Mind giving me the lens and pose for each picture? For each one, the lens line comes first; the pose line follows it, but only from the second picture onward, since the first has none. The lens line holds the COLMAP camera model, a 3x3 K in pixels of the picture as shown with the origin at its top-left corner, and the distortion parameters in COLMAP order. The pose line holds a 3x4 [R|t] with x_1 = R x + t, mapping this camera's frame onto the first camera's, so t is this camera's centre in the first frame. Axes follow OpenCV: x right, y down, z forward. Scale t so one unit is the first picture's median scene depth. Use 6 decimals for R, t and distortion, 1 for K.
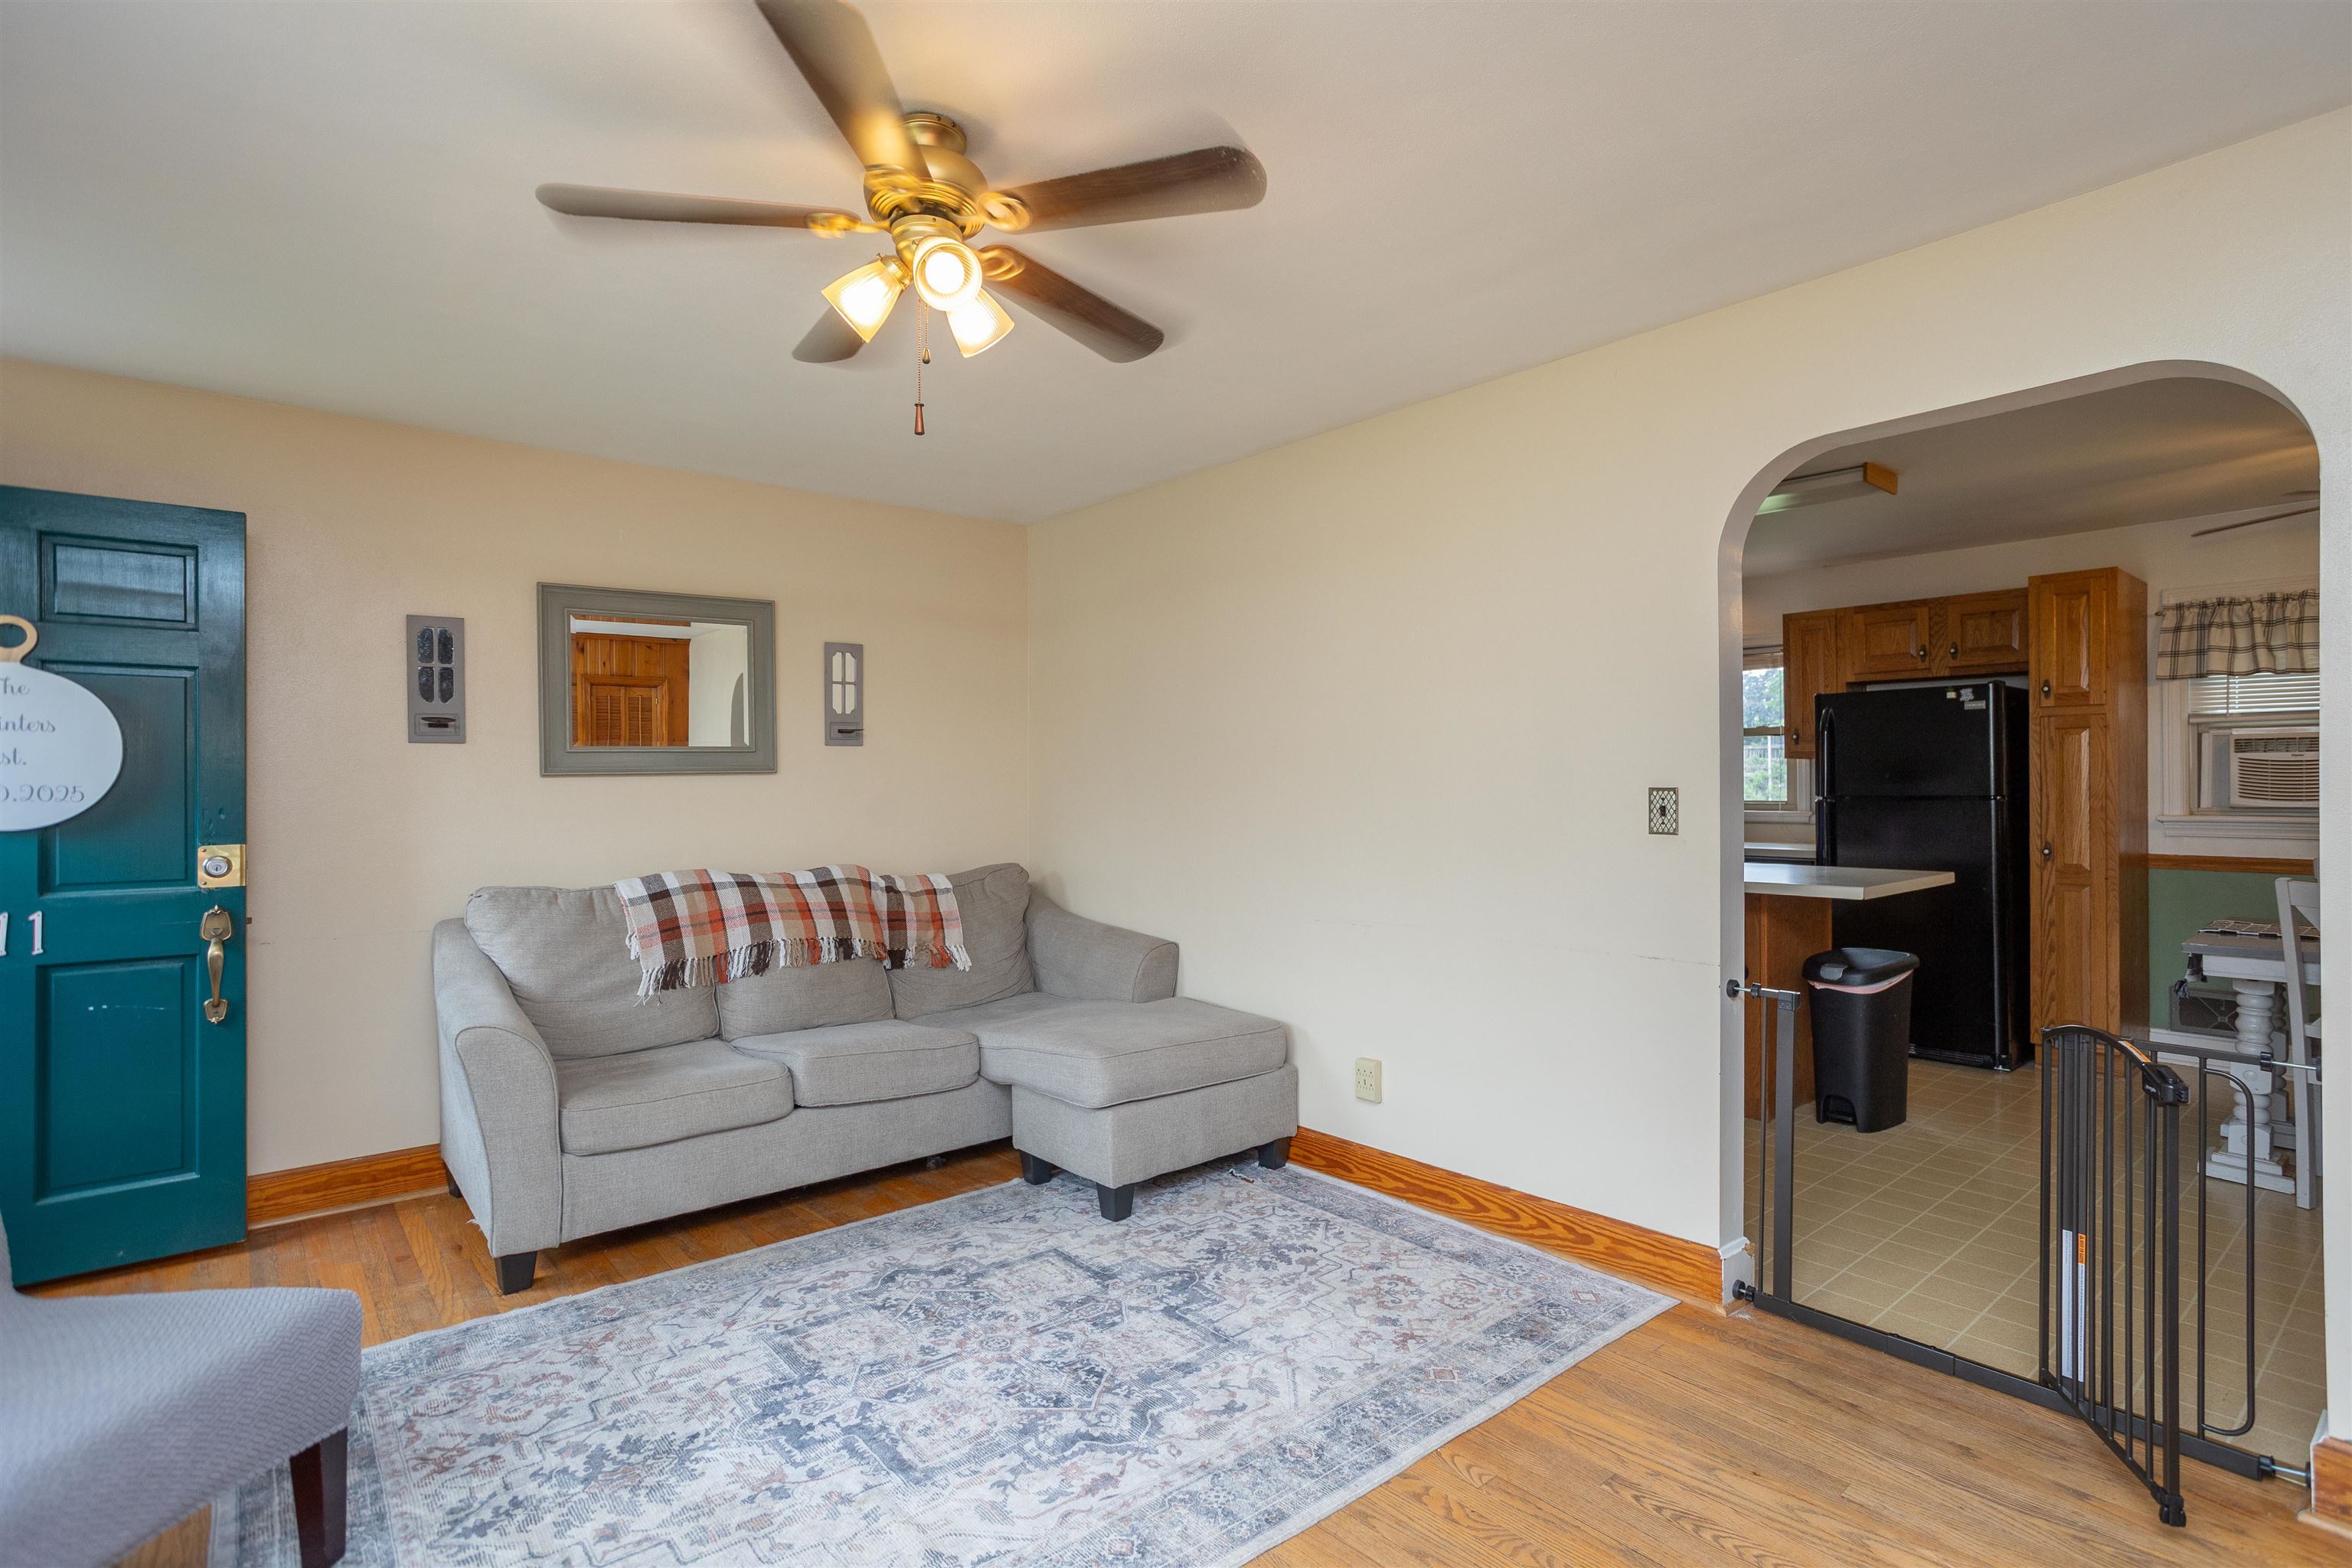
lens RADIAL K [[1144.7, 0, 1199.1], [0, 1144.7, 787.3], [0, 0, 1]] dist [-0.045307, 0.030848]
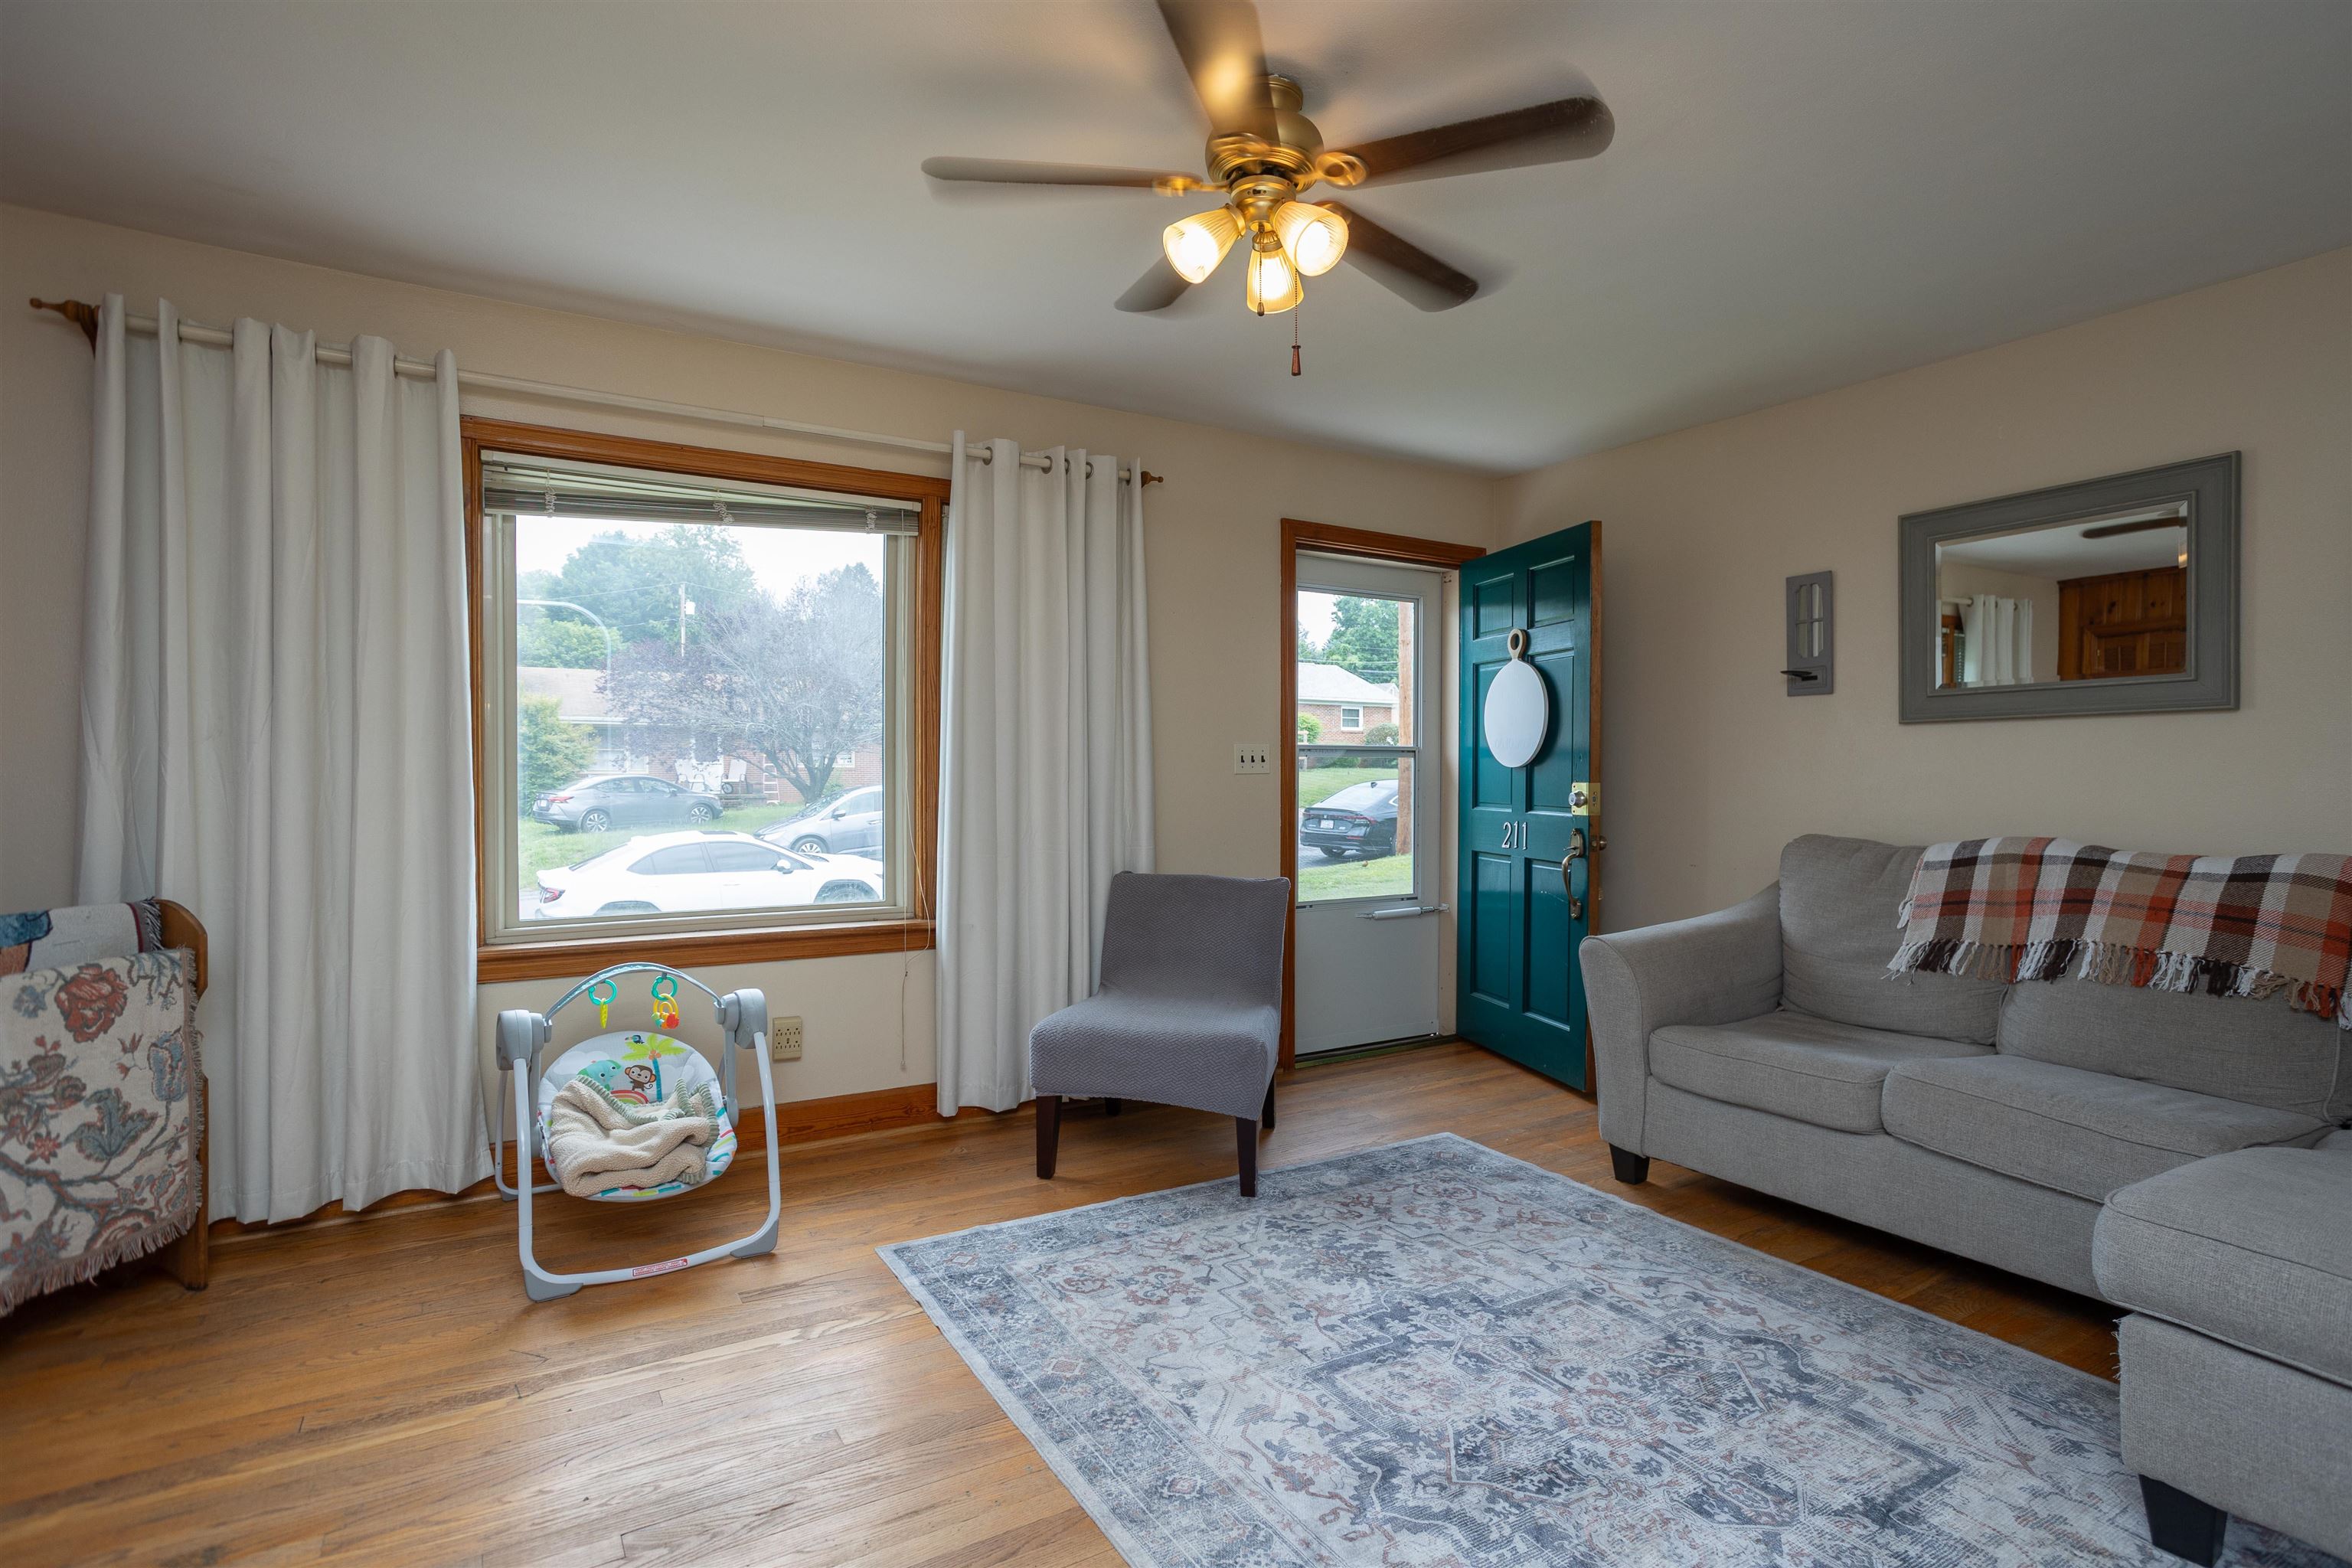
lens RADIAL K [[1144.7, 0, 1184.9], [0, 1144.7, 788.0], [0, 0, 1]] dist [-0.045307, 0.030848]
pose [[-0.155381, 0.023341, -0.987579, 0.615019], [0.003086, 0.999727, 0.023143, 0.027983], [0.987850, 0.000548, -0.155410, 0.794496]]
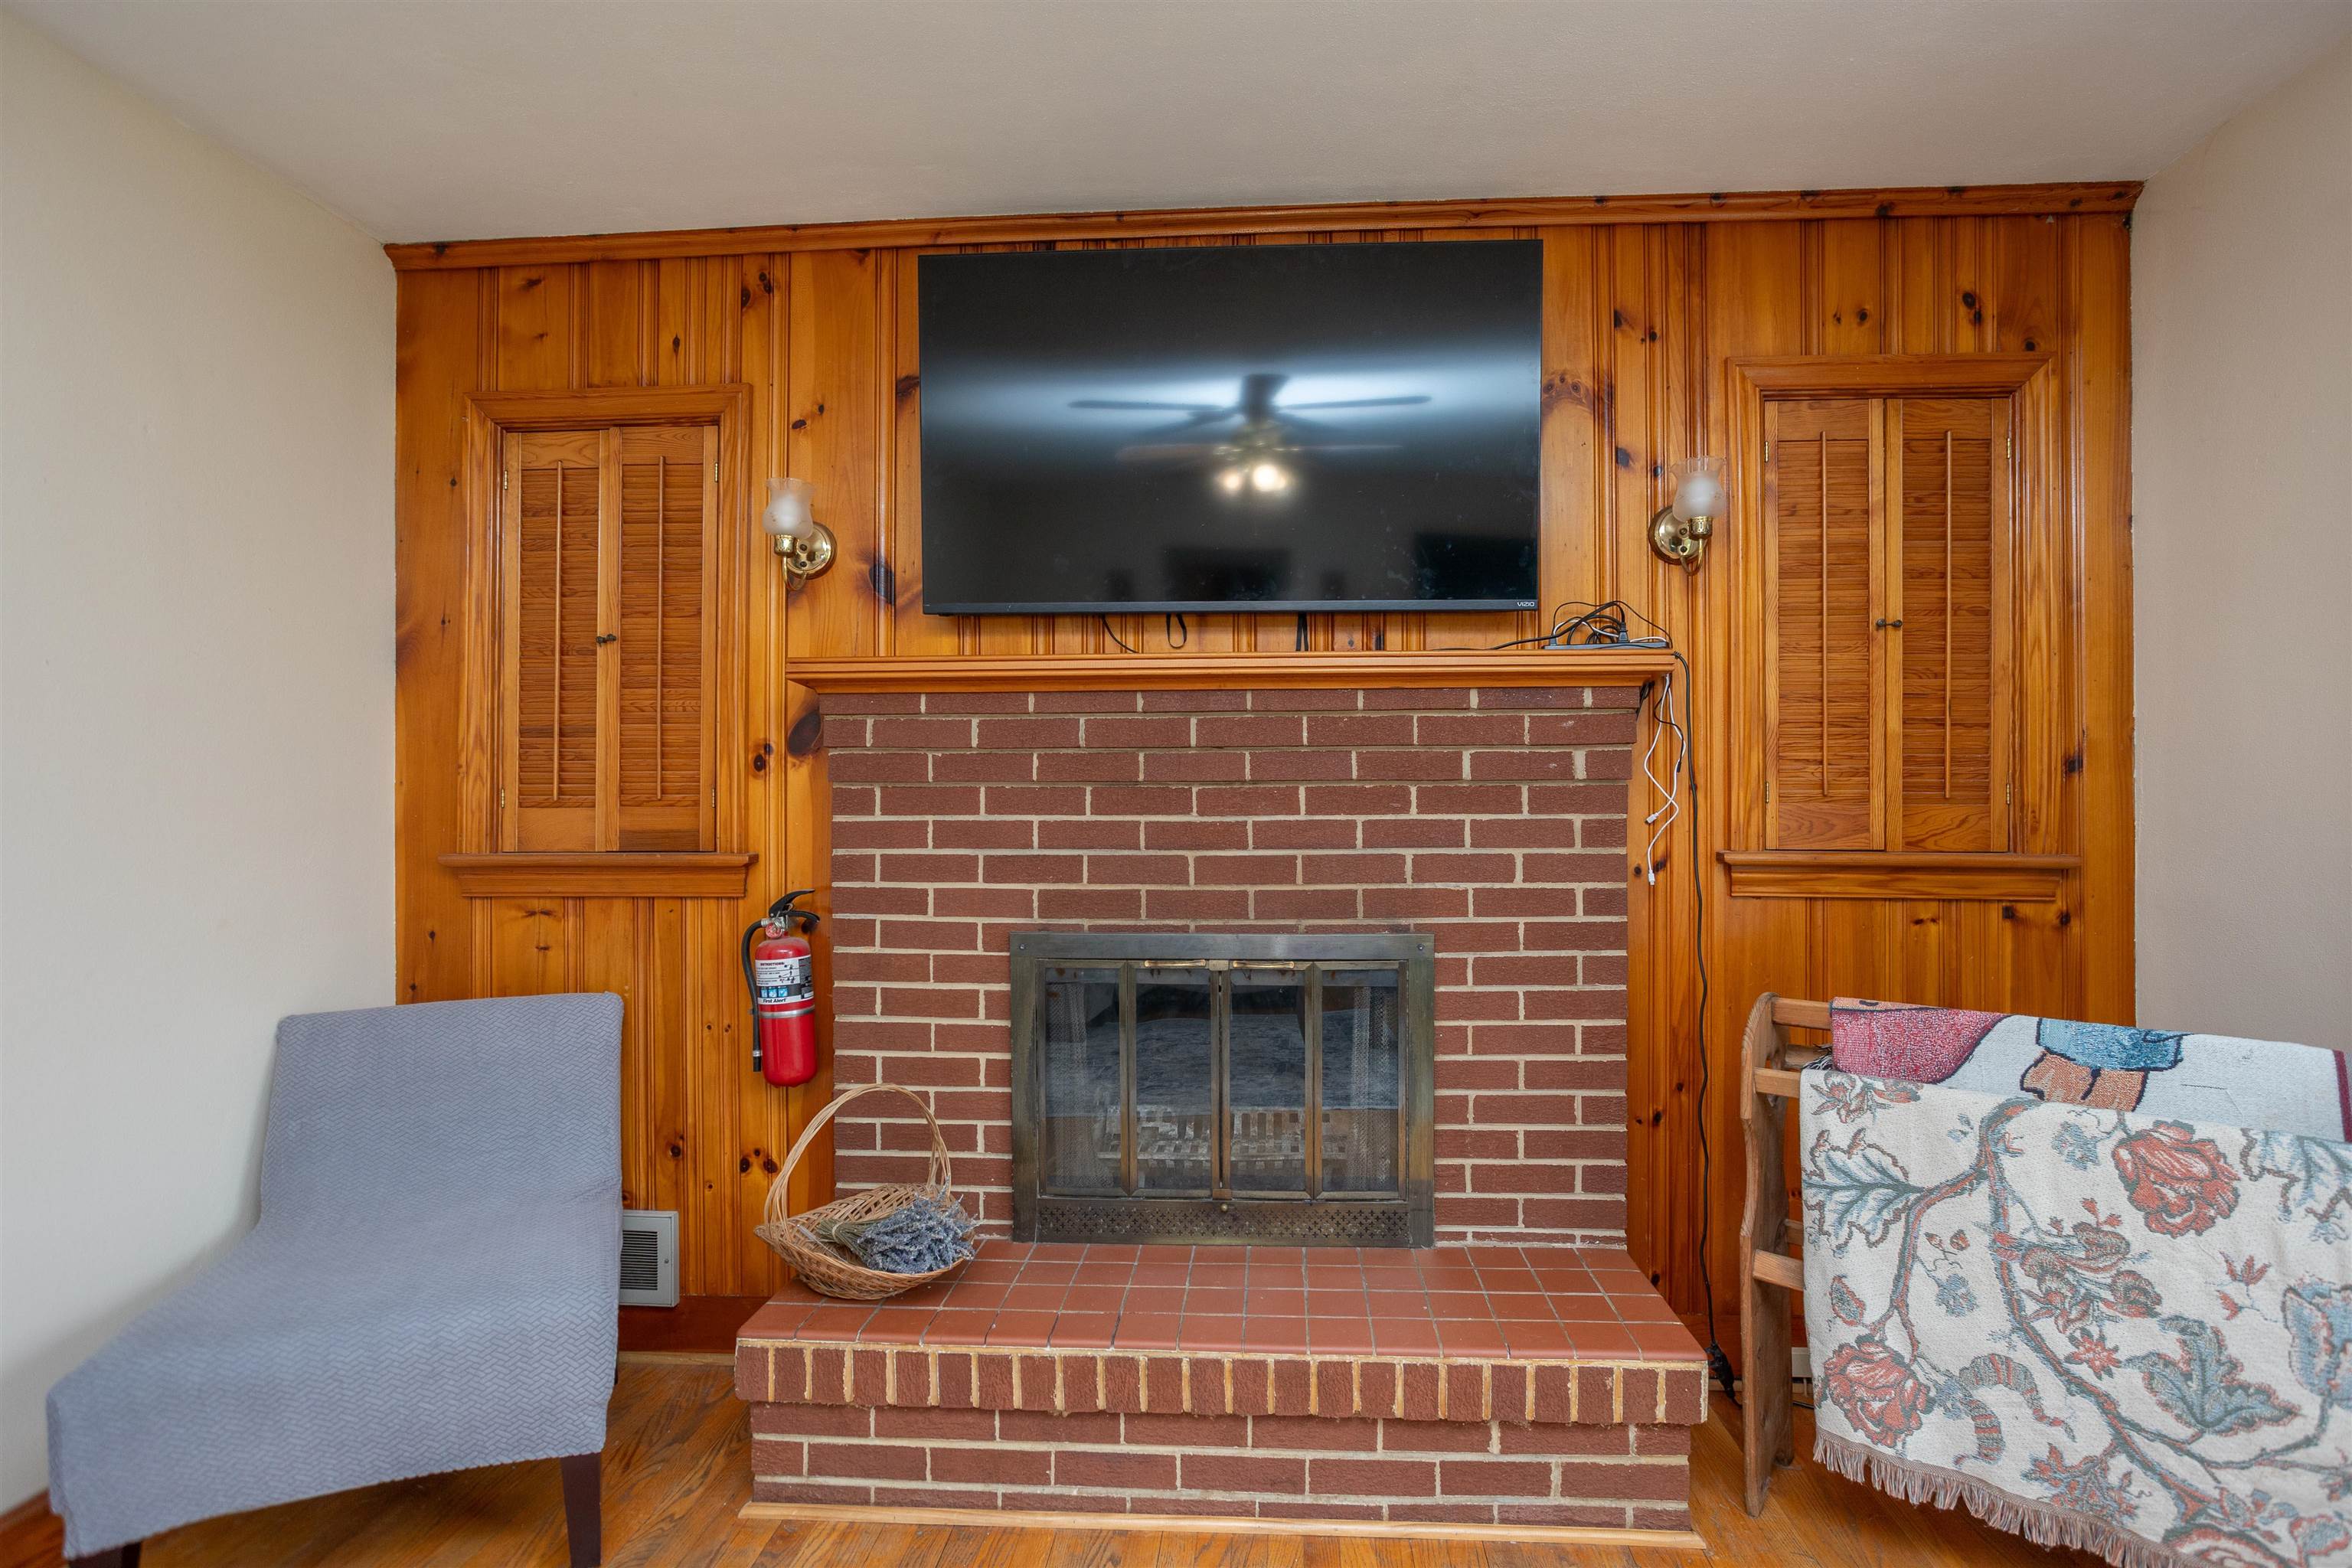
lens RADIAL K [[1069.4, 0, 1180.1], [0, 1069.4, 791.1], [0, 0, 1]] dist [-0.014030, 0.006653]
pose [[-0.718067, 0.020424, 0.695674, -0.095968], [0.007573, 0.999739, -0.021533, 0.016852], [-0.695932, -0.010194, -0.718035, 0.594362]]
